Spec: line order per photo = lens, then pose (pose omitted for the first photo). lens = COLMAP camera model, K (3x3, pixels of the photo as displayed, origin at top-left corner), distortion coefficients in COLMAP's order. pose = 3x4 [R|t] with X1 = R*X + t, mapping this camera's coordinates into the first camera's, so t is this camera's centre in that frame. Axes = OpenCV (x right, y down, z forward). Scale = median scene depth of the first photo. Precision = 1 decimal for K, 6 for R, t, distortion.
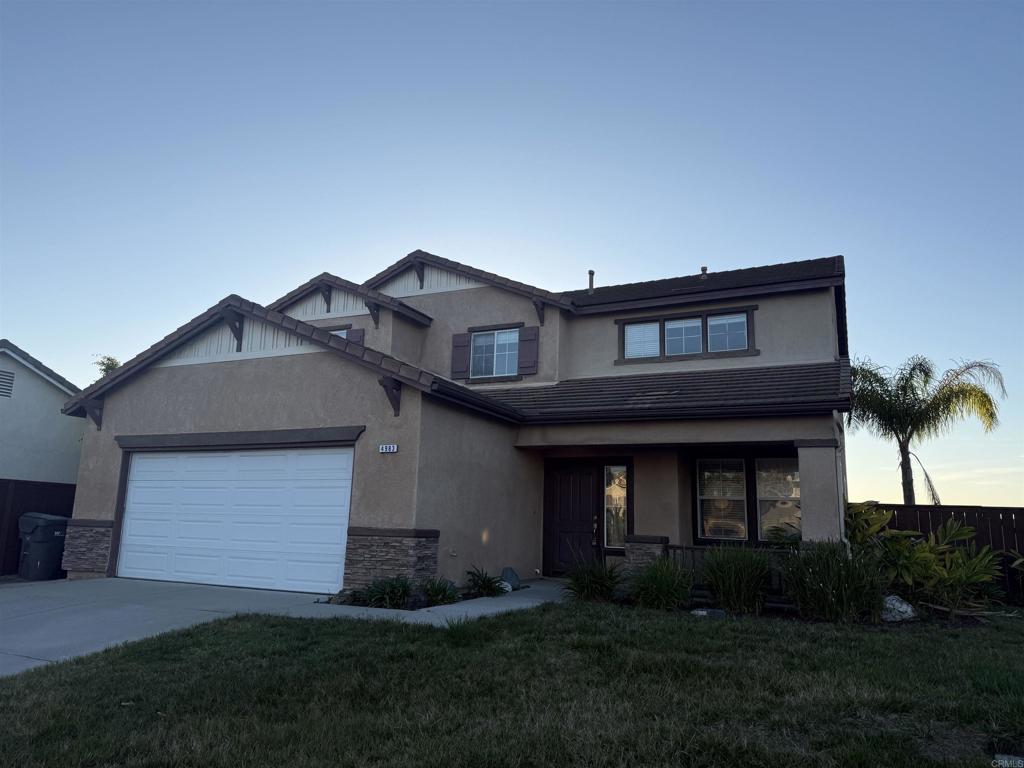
lens RADIAL K [[710.6, 0, 510.3], [0, 710.6, 383.9], [0, 0, 1]] dist [0.024454, -0.050699]
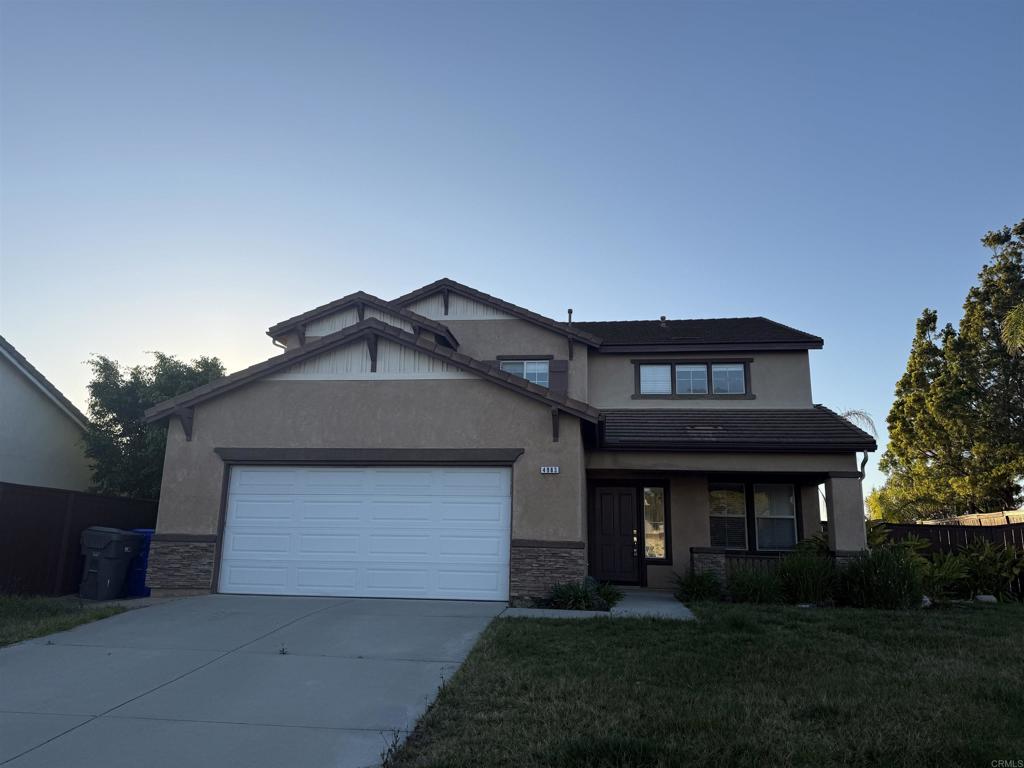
lens RADIAL K [[710.6, 0, 535.7], [0, 710.6, 376.2], [0, 0, 1]] dist [0.024454, -0.050699]
pose [[0.950114, 0.066523, 0.304726, -0.439222], [-0.056583, 0.997541, -0.041345, -0.008549], [-0.306727, 0.022040, 0.951542, -0.062950]]
